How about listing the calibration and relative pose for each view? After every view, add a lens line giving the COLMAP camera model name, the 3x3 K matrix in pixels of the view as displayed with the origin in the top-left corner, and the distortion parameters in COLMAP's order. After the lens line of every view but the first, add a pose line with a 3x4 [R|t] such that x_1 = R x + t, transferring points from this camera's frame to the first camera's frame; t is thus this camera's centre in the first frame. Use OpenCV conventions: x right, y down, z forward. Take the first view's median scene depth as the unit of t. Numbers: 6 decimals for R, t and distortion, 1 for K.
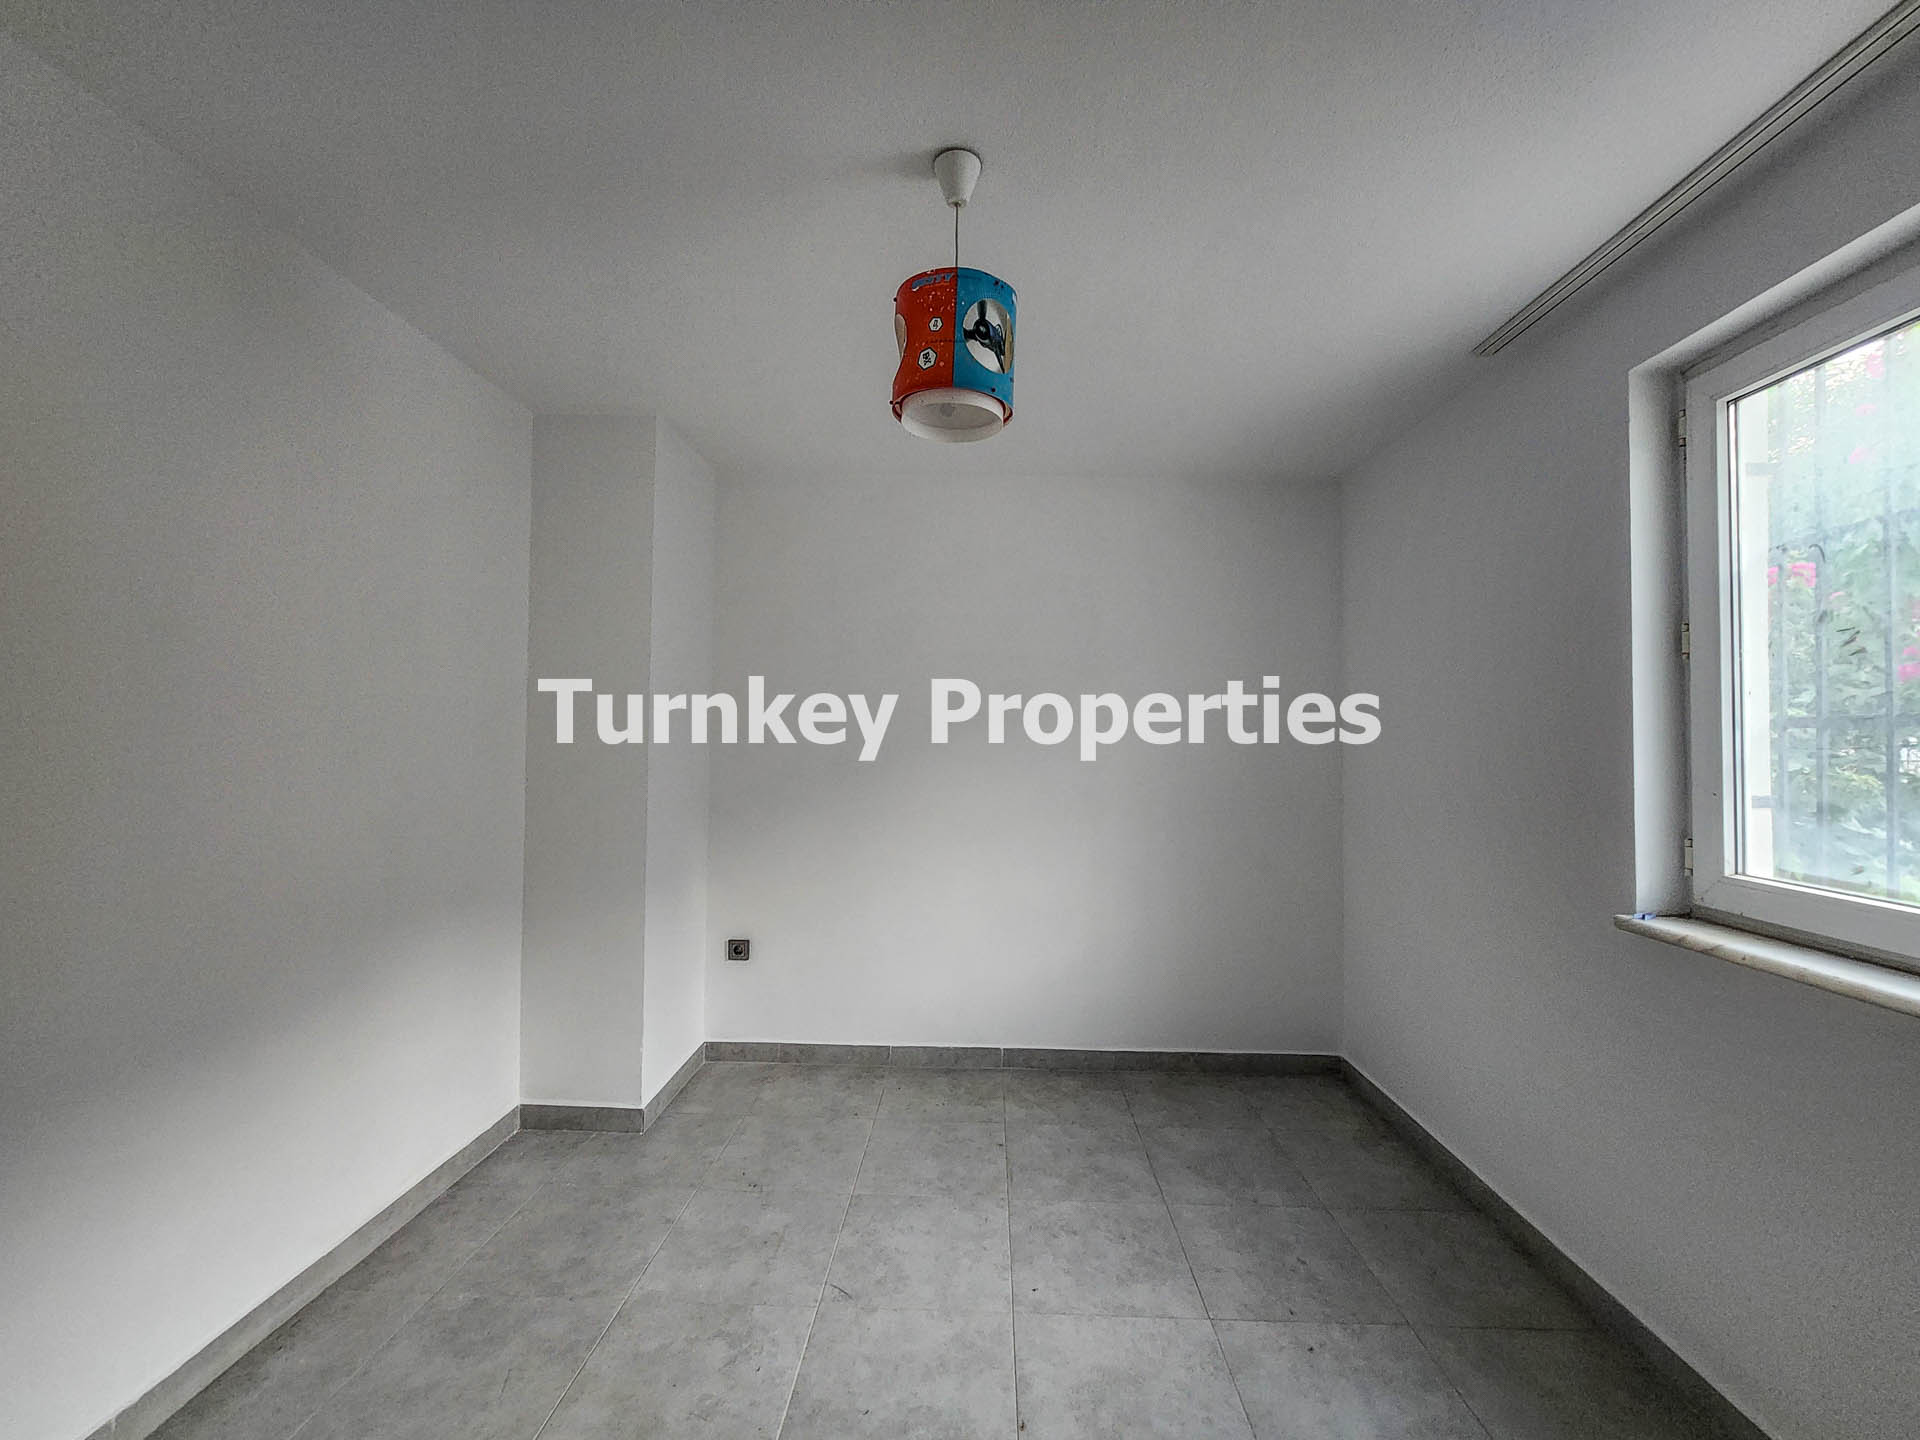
lens RADIAL K [[790.1, 0, 959.9], [0, 790.1, 722.9], [0, 0, 1]] dist [0.001467, -0.000228]
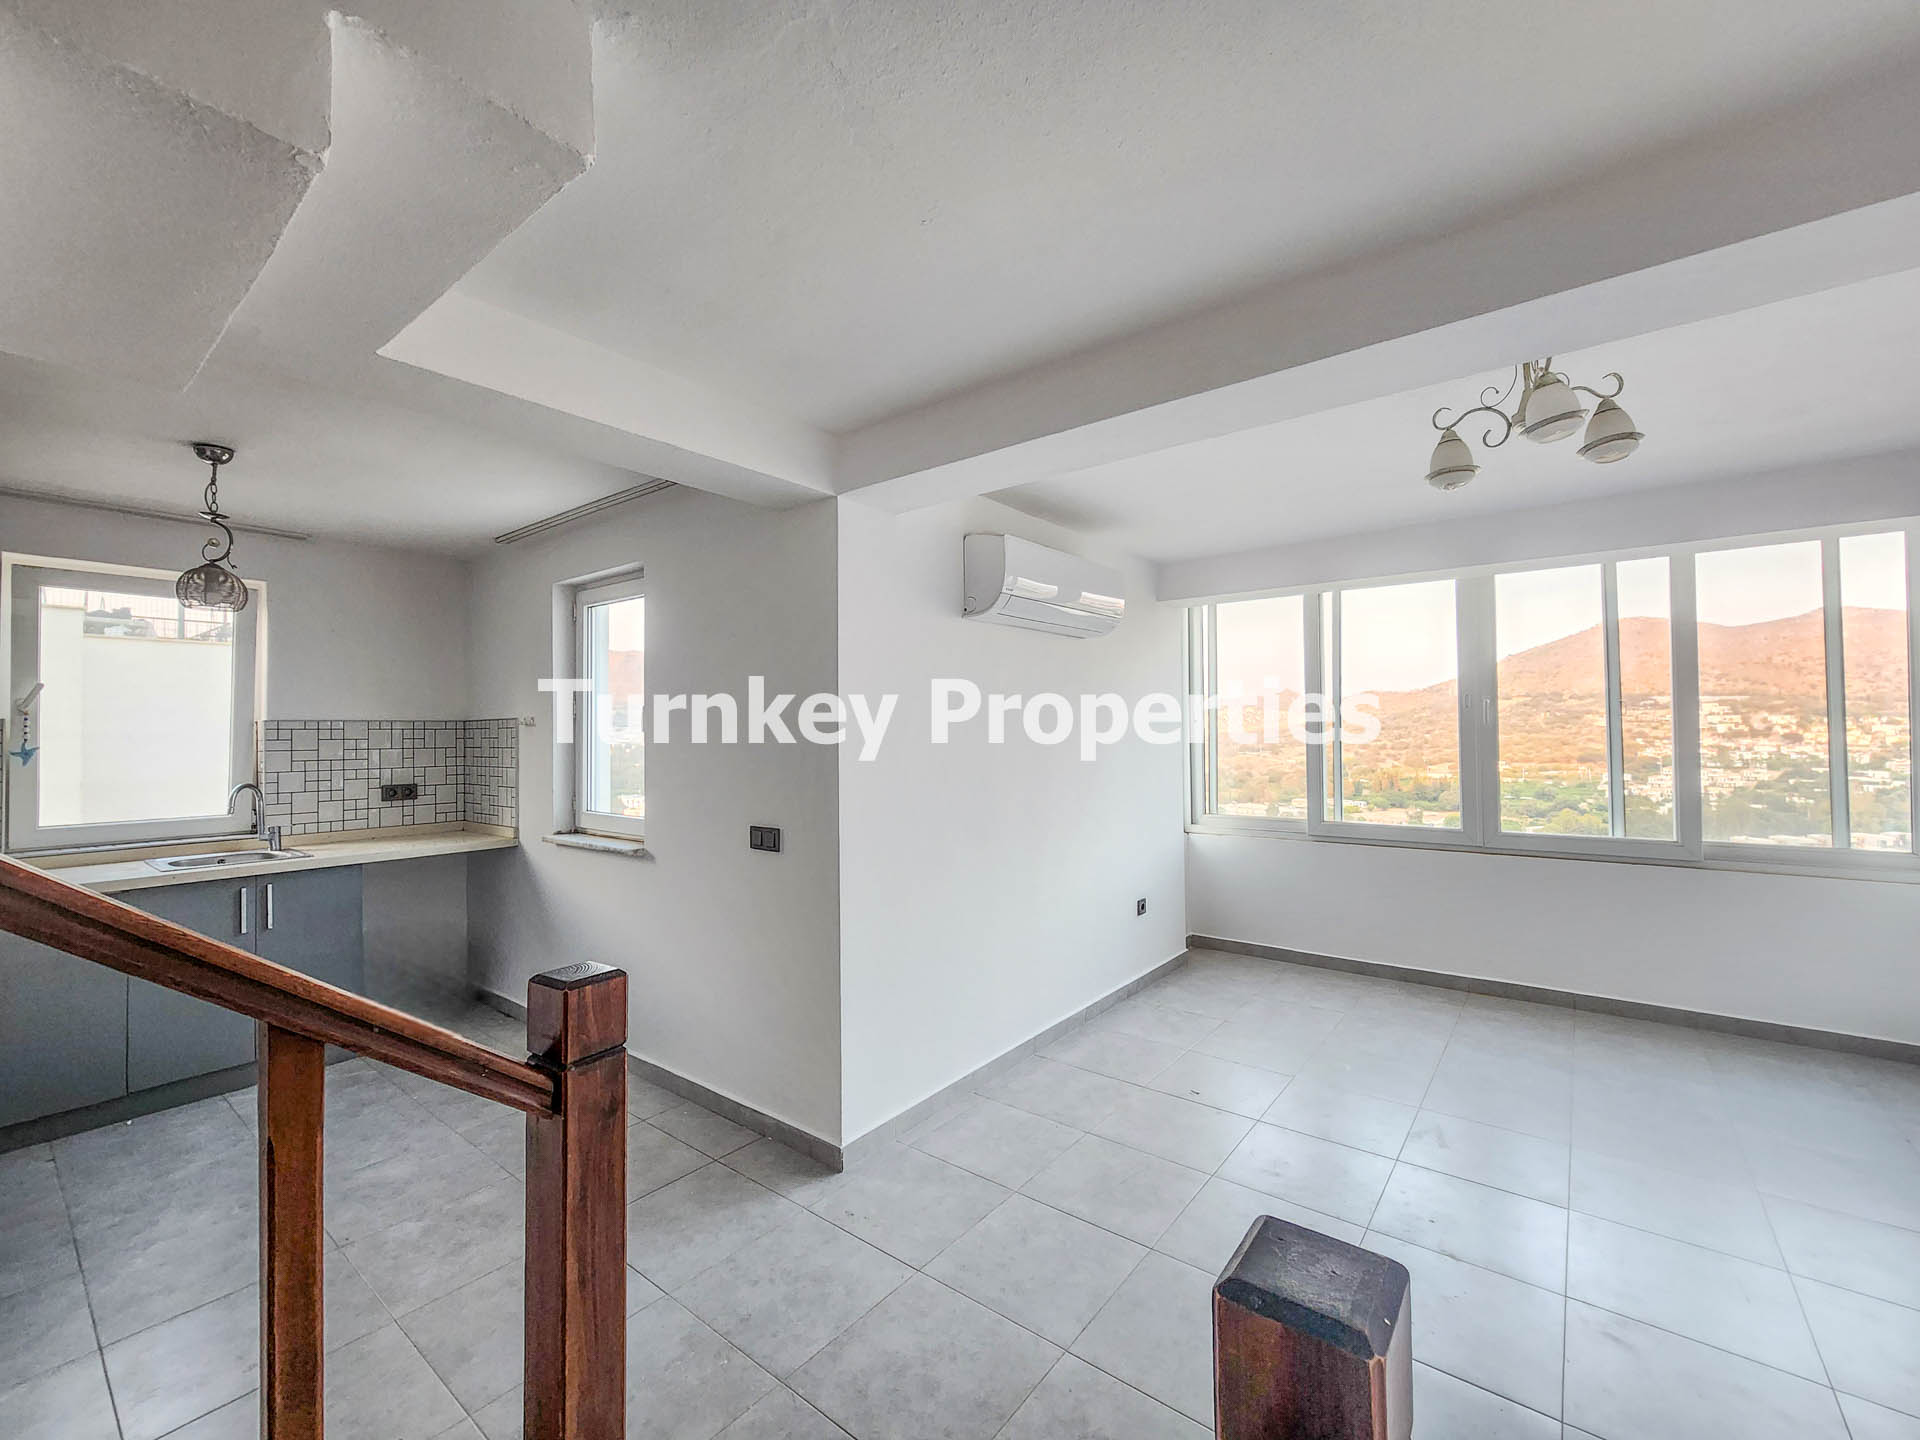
lens RADIAL K [[790.1, 0, 969.9], [0, 790.1, 721.4], [0, 0, 1]] dist [0.001467, -0.000228]
pose [[0.601547, -0.003217, 0.798831, -0.157559], [-0.007899, 0.999919, 0.009974, -0.080092], [-0.798799, -0.012310, 0.601473, -0.993355]]
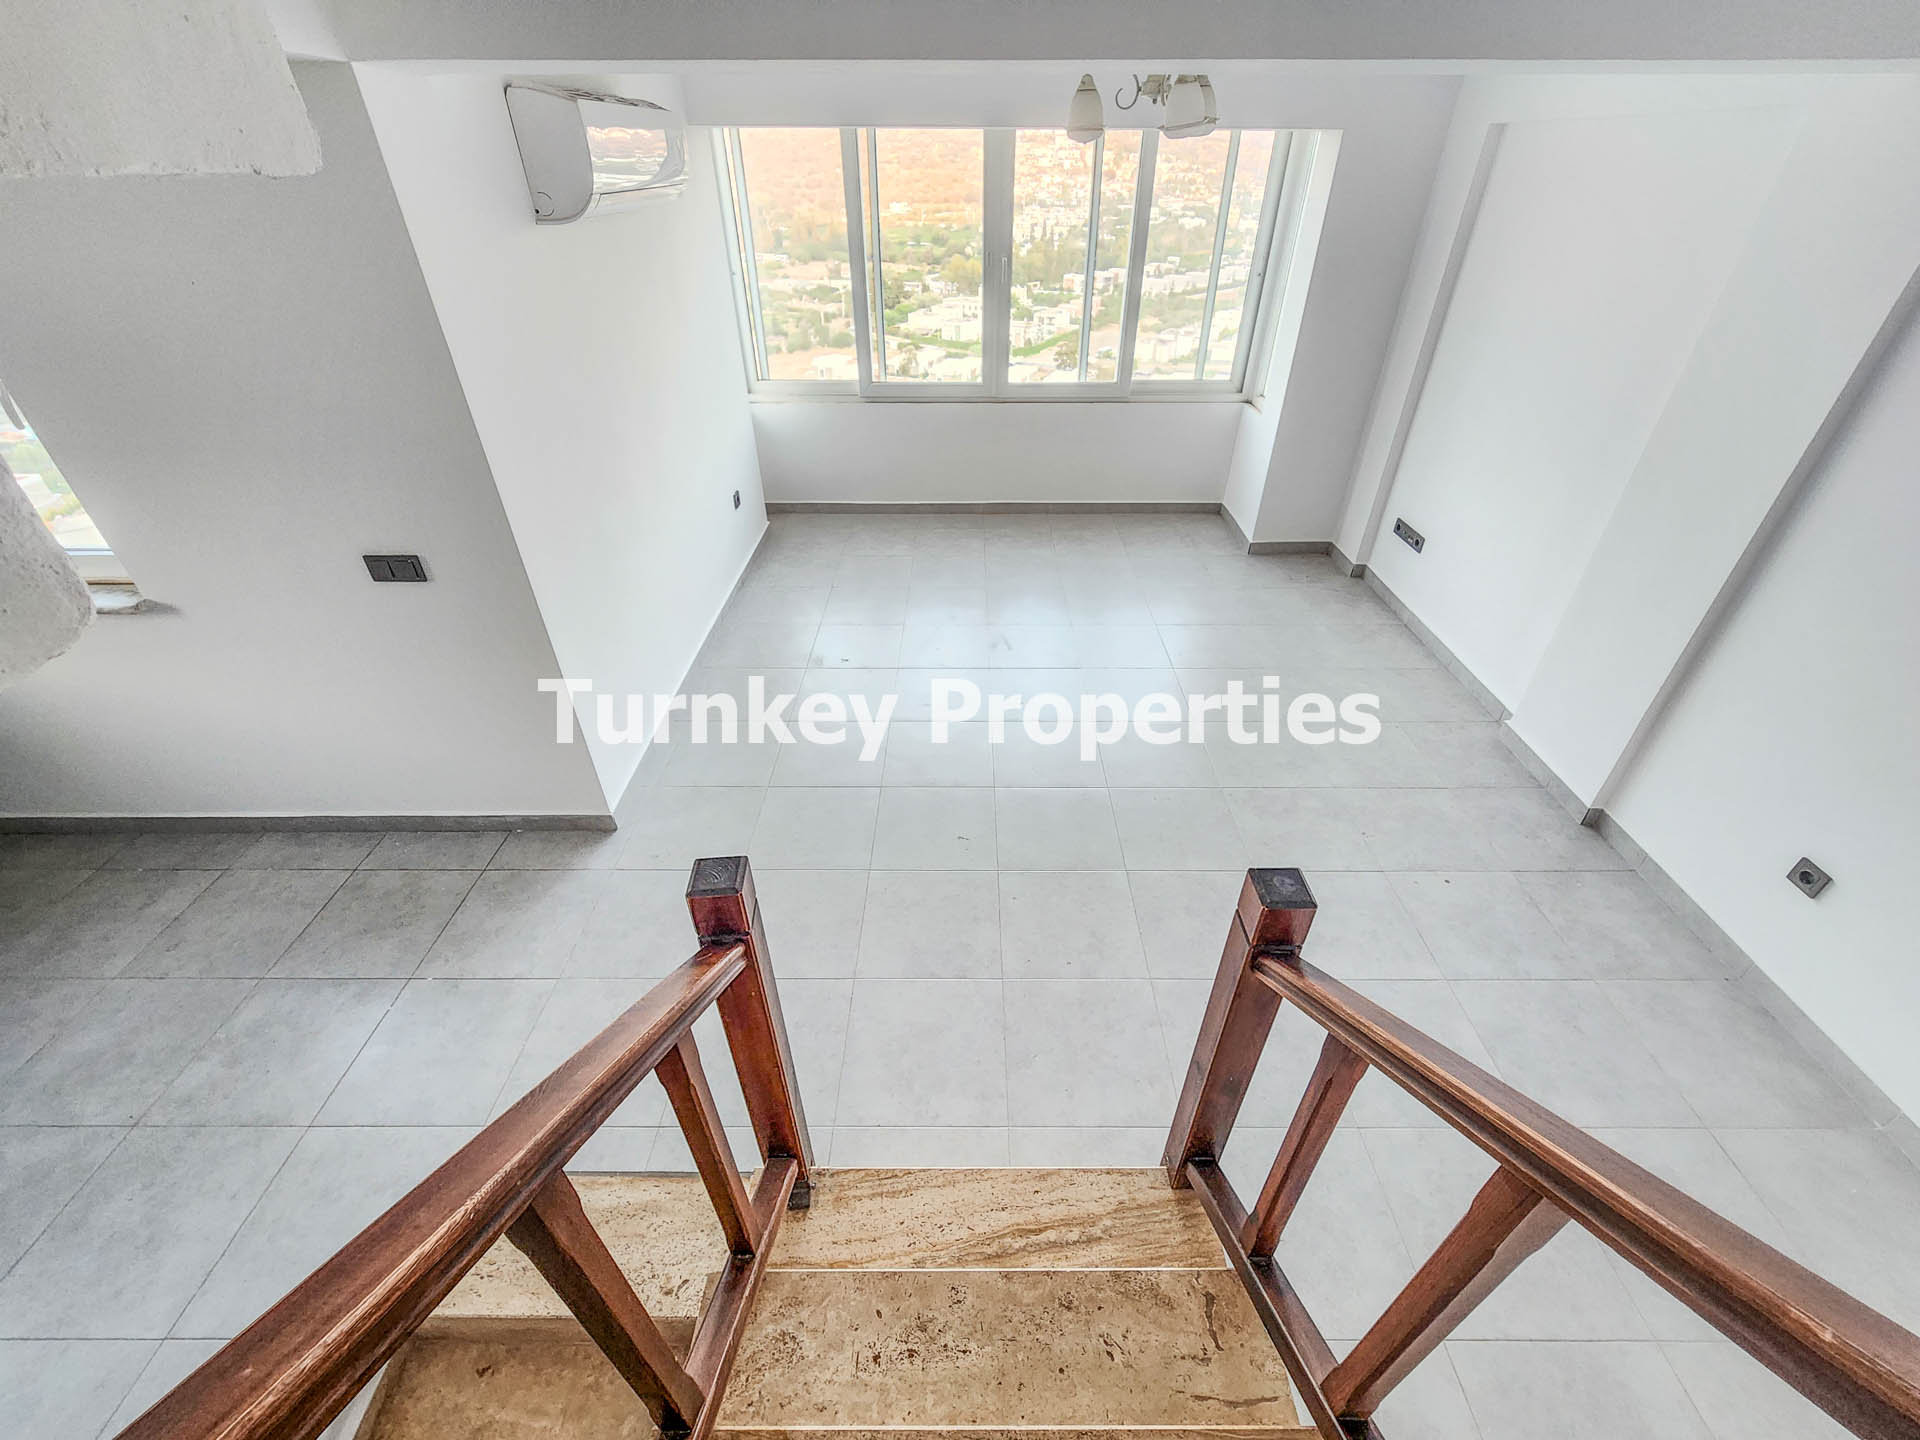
lens RADIAL K [[790.1, 0, 968.8], [0, 790.1, 720.1], [0, 0, 1]] dist [0.001467, -0.000228]
pose [[-0.015201, -0.585885, 0.810252, -0.330862], [-0.031802, 0.810219, 0.585264, -0.361631], [-0.999379, -0.016871, -0.030948, -0.693865]]
